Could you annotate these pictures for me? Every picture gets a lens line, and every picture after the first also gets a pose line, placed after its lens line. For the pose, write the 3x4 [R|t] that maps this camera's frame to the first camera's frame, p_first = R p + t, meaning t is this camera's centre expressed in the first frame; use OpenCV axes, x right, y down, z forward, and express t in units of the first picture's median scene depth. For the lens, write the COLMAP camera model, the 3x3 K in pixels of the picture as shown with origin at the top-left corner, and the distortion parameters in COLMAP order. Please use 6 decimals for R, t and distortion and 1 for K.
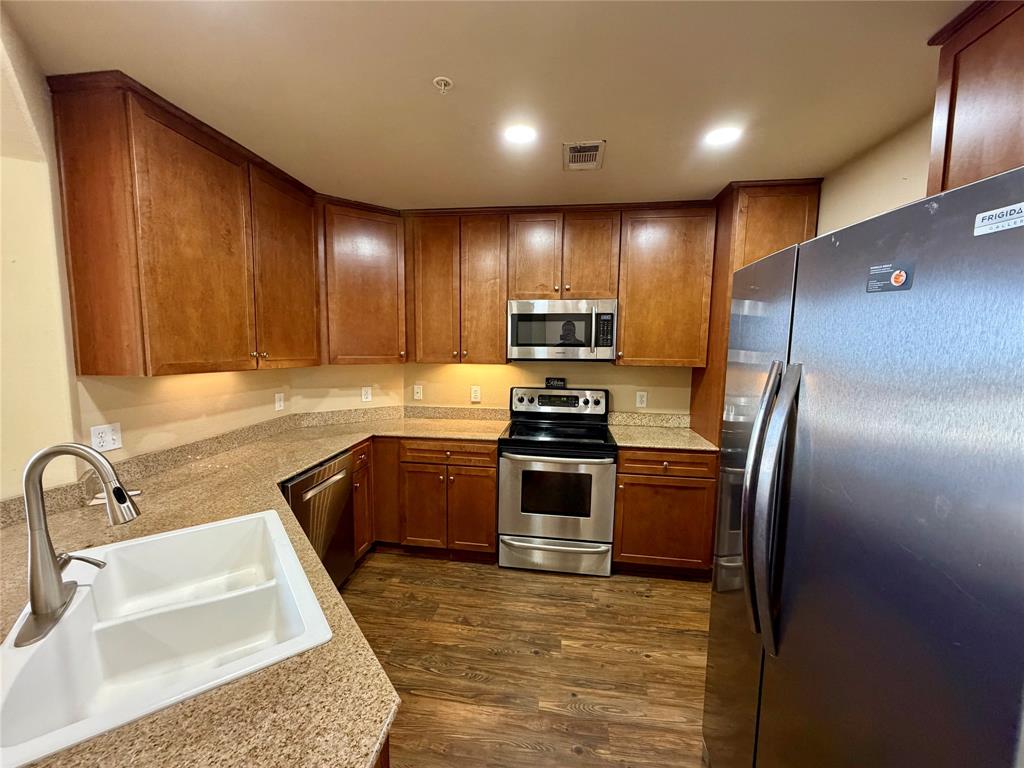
lens RADIAL K [[407.8, 0, 509.5], [0, 407.8, 385.7], [0, 0, 1]] dist [-0.000486, 0.000542]
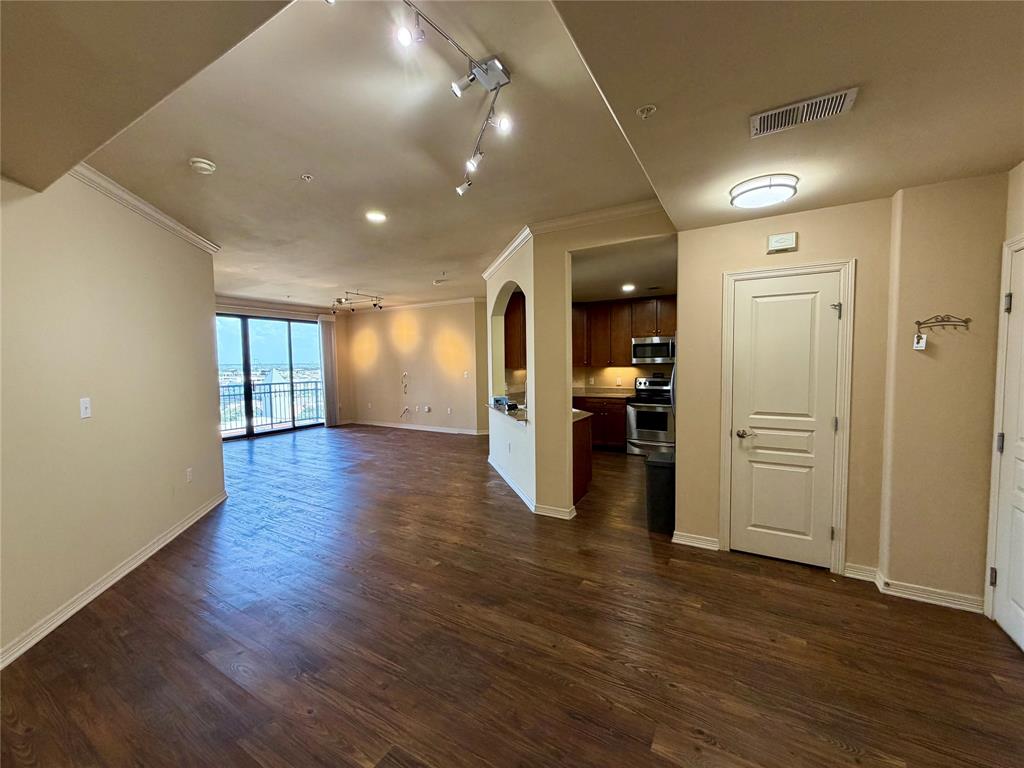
lens RADIAL K [[407.8, 0, 509.7], [0, 407.8, 382.1], [0, 0, 1]] dist [-0.000486, 0.000542]
pose [[0.922528, -0.005965, -0.385883, 0.247429], [-0.014340, 0.998660, -0.049719, 0.162201], [0.385663, 0.051401, 0.921207, -1.377914]]
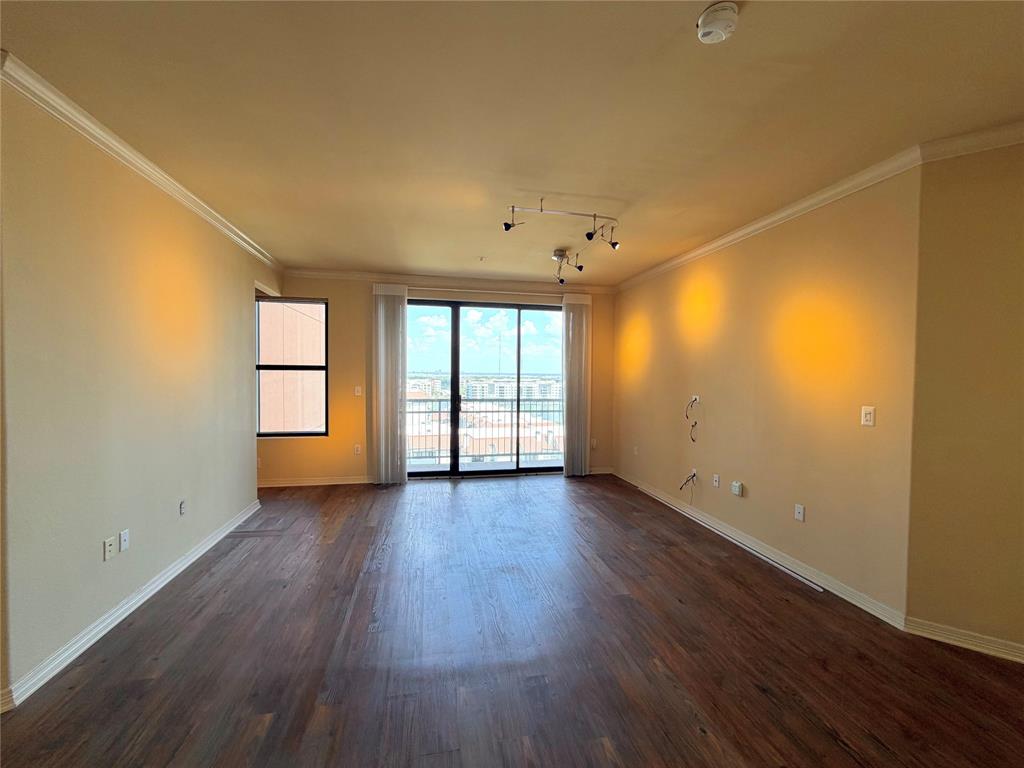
lens RADIAL K [[407.8, 0, 507.8], [0, 407.8, 386.7], [0, 0, 1]] dist [-0.000486, 0.000542]
pose [[0.322784, 0.019929, -0.946263, -0.581744], [-0.102669, 0.994616, -0.014074, -0.004466], [0.940888, 0.101695, 0.323092, 0.161426]]
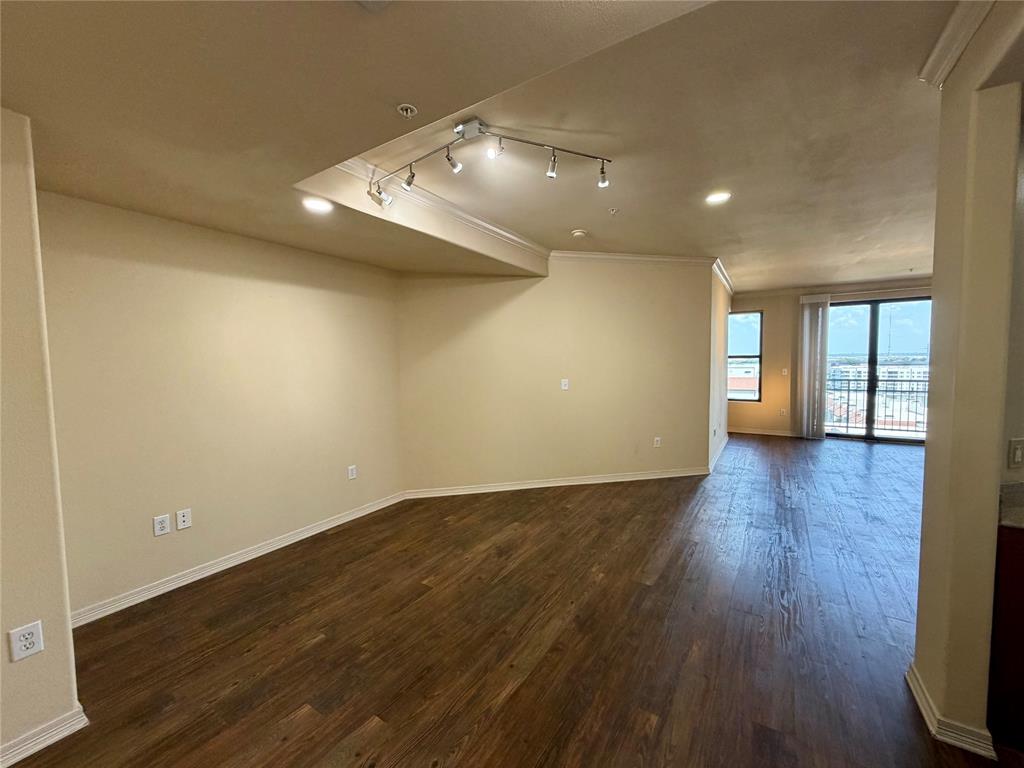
lens RADIAL K [[407.8, 0, 510.0], [0, 407.8, 384.5], [0, 0, 1]] dist [-0.000486, 0.000542]
pose [[-0.425984, 0.046962, -0.903511, 0.659712], [-0.084613, 0.992207, 0.091465, 0.050285], [0.900765, 0.115412, -0.418691, -0.386651]]
